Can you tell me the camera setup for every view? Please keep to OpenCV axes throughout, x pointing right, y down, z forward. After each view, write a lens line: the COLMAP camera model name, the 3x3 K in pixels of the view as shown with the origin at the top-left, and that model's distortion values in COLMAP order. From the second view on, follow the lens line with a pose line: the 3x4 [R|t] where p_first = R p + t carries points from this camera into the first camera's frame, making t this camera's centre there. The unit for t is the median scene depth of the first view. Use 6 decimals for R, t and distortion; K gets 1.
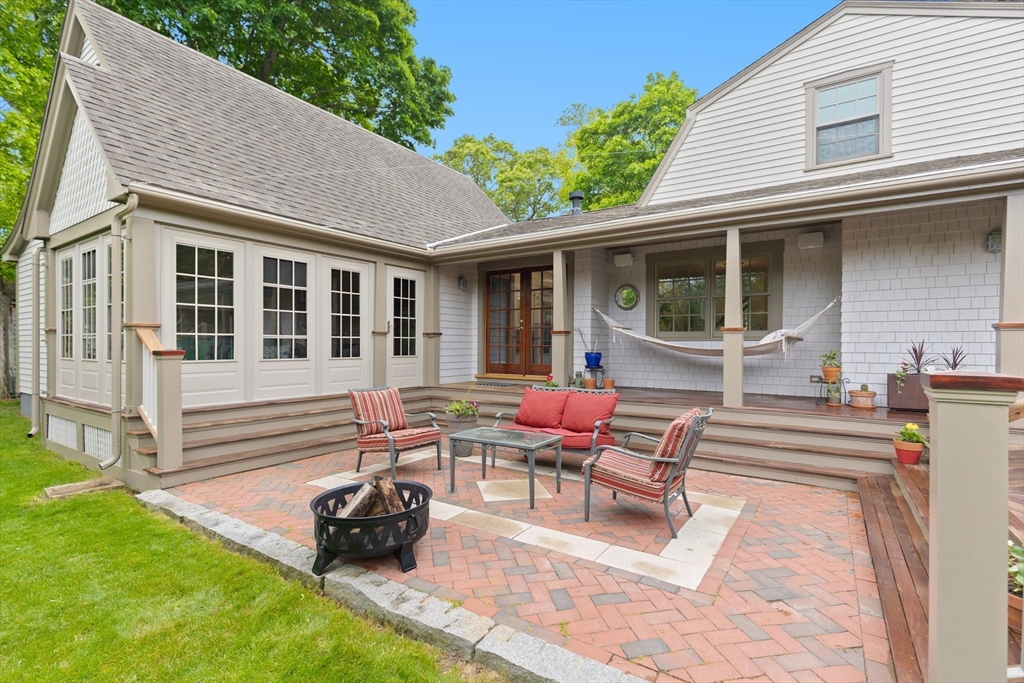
lens RADIAL K [[449.8, 0, 542.5], [0, 449.8, 344.5], [0, 0, 1]] dist [-0.001923, -0.000944]
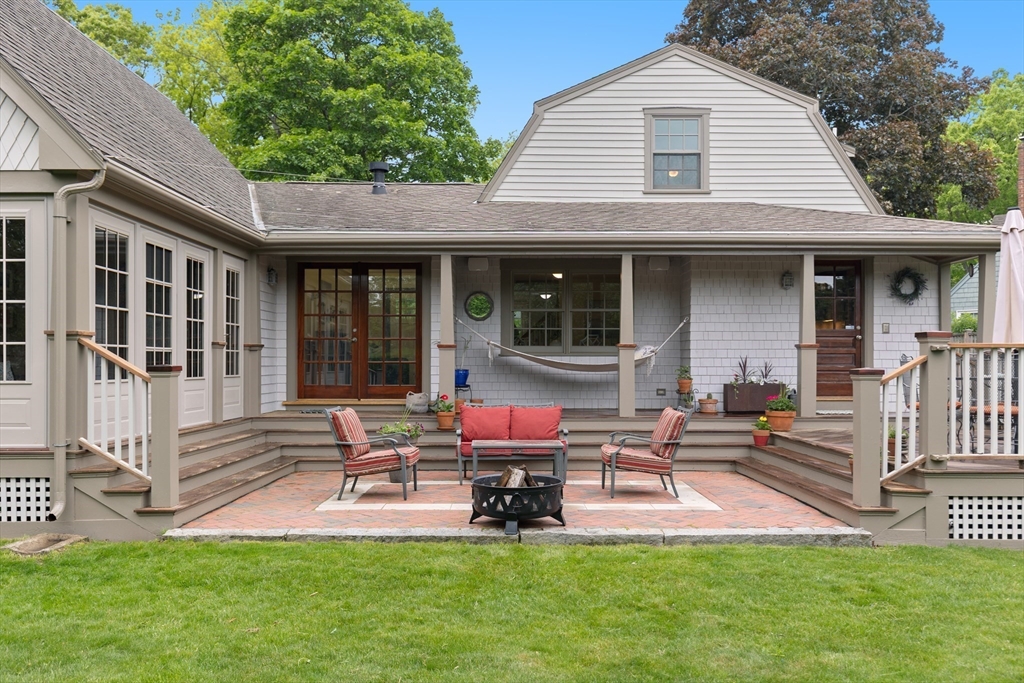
lens RADIAL K [[778.2, 0, 512.1], [0, 778.2, 345.9], [0, 0, 1]] dist [-0.021508, 0.002061]
pose [[0.839630, 0.010082, 0.543065, -0.724208], [0.001217, 0.999790, -0.020444, 0.004365], [-0.543157, 0.017826, 0.839442, -0.377197]]
